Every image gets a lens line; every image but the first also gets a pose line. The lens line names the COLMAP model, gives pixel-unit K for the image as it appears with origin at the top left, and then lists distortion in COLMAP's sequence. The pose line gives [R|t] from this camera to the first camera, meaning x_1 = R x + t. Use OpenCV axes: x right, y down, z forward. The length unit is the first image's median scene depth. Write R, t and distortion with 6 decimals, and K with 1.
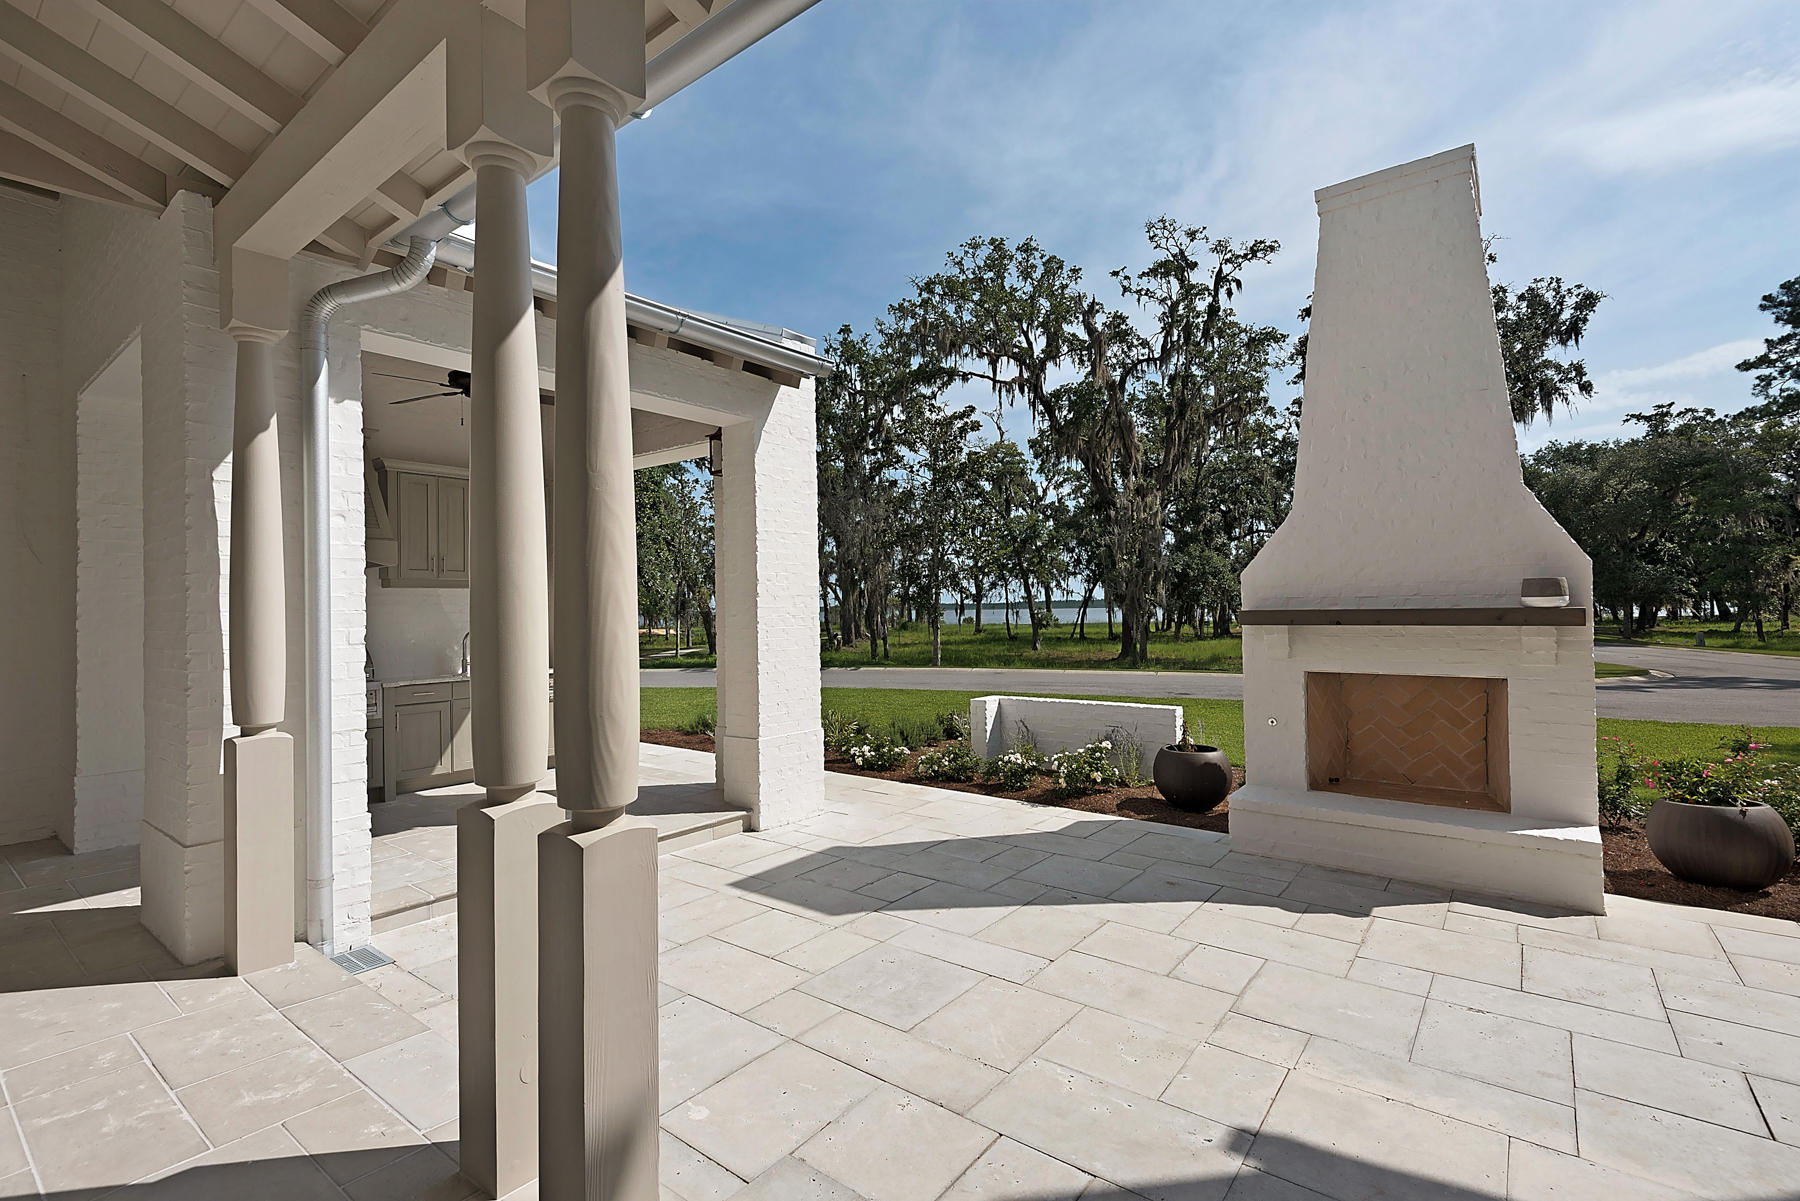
lens RADIAL K [[814.0, 0, 898.2], [0, 814.0, 600.6], [0, 0, 1]] dist [0.014083, -0.006148]
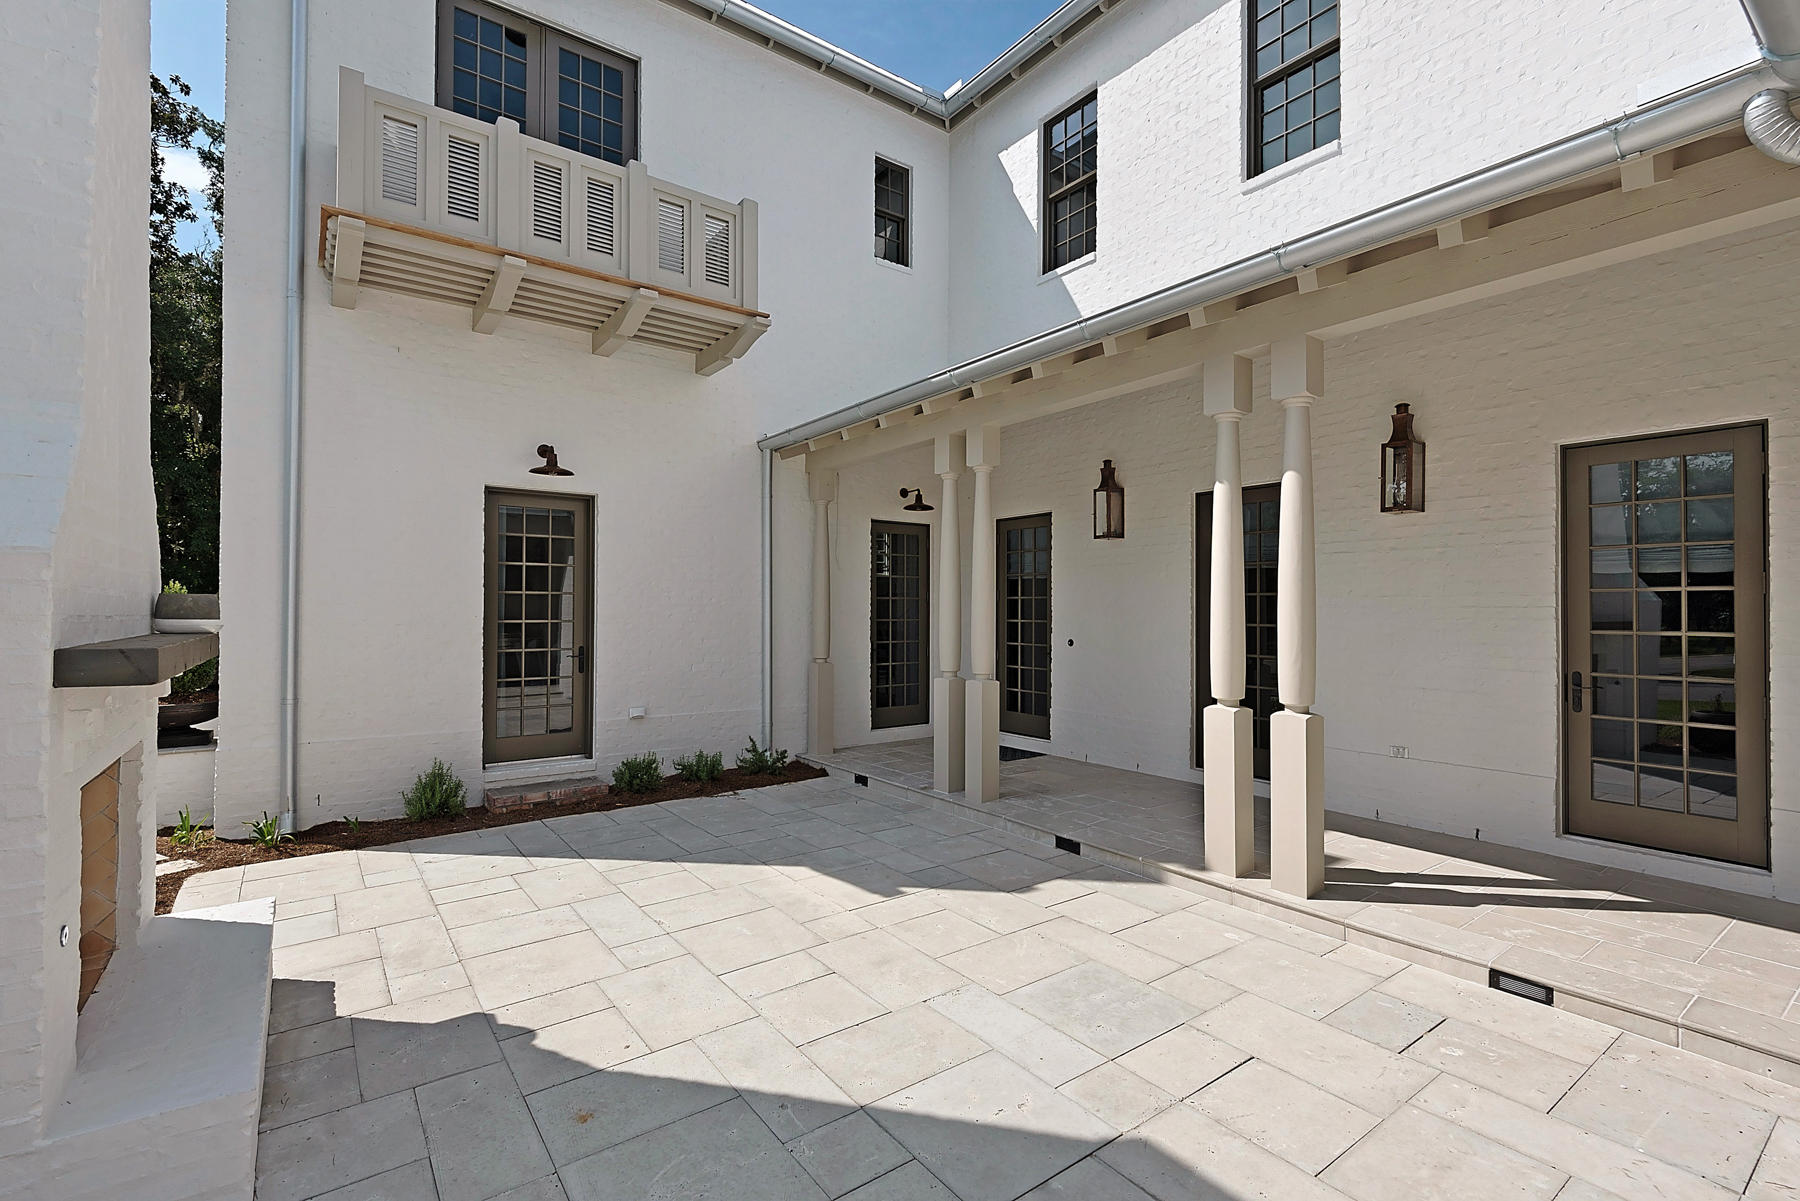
lens RADIAL K [[814.0, 0, 901.7], [0, 814.0, 591.2], [0, 0, 1]] dist [0.014083, -0.006148]
pose [[-0.962505, 0.017591, 0.270693, -0.032215], [0.008033, 0.999306, -0.036376, 0.002559], [-0.271145, -0.032838, -0.961978, 1.282251]]
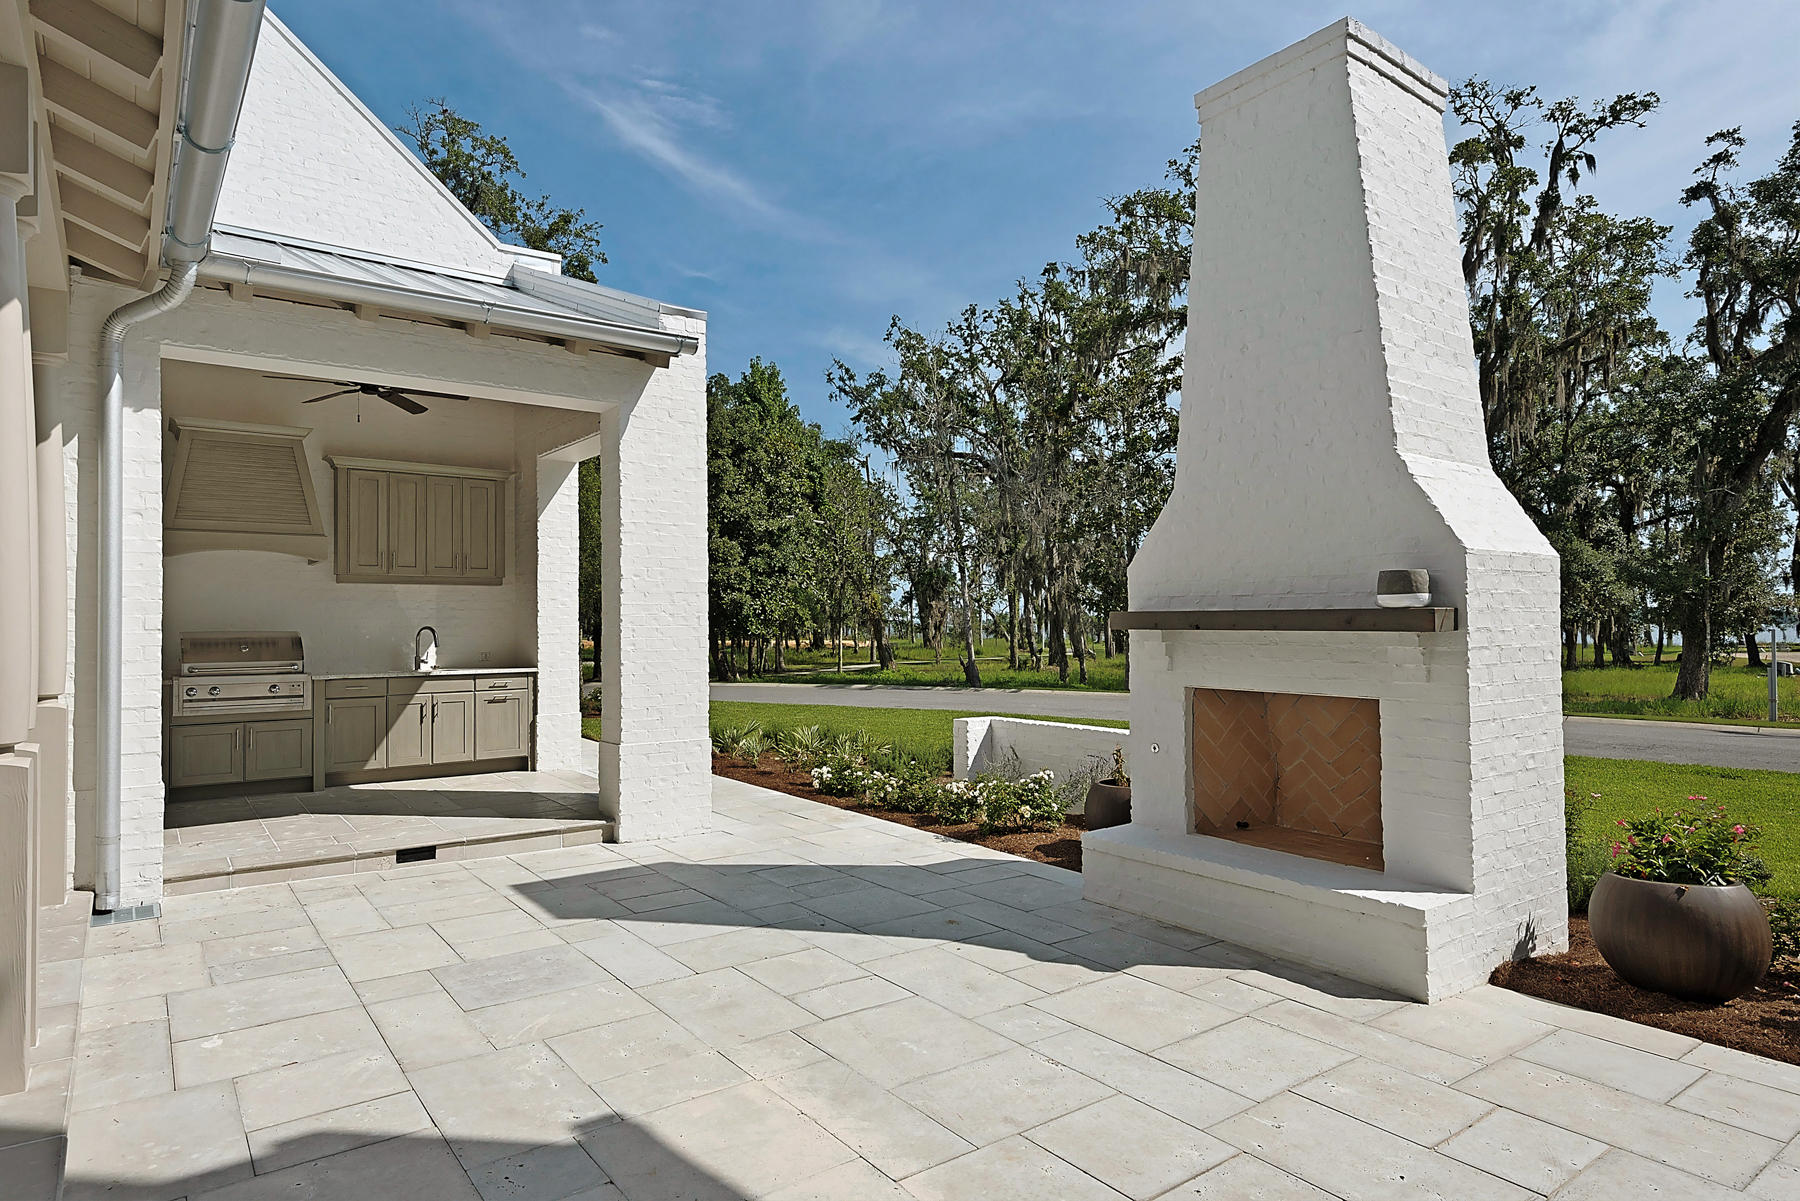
lens RADIAL K [[1021.1, 0, 900.3], [0, 1021.1, 603.8], [0, 0, 1]] dist [0.025284, -0.007578]
pose [[0.965567, 0.008351, -0.260020, 0.480729], [-0.009620, 0.999947, -0.003608, 0.009996], [0.259976, 0.005985, 0.965596, -0.058096]]
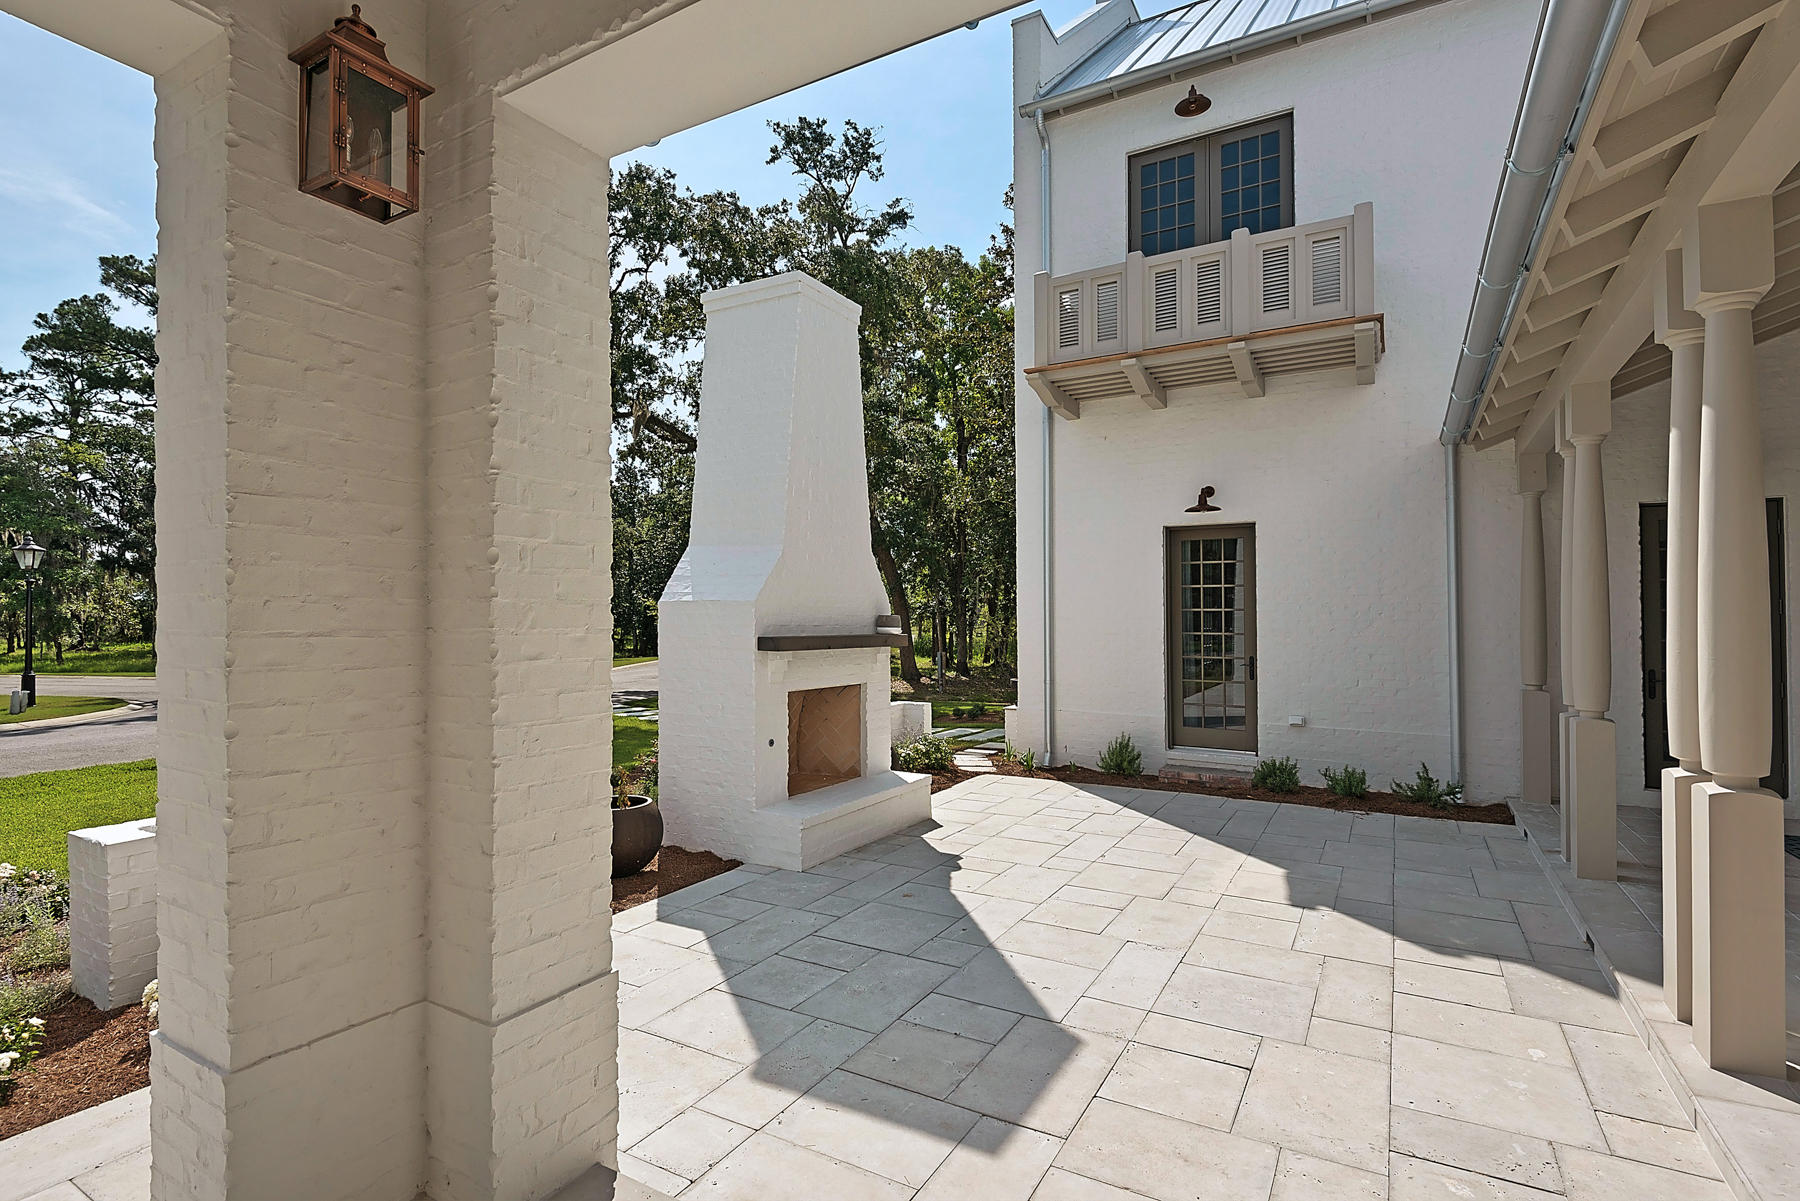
lens RADIAL K [[848.0, 0, 892.8], [0, 848.0, 606.0], [0, 0, 1]] dist [0.003494, -0.002525]
pose [[-0.127104, 0.029315, 0.991456, -0.652937], [-0.013246, 0.999424, -0.031249, 0.004540], [-0.991801, -0.017105, -0.126643, 0.995455]]
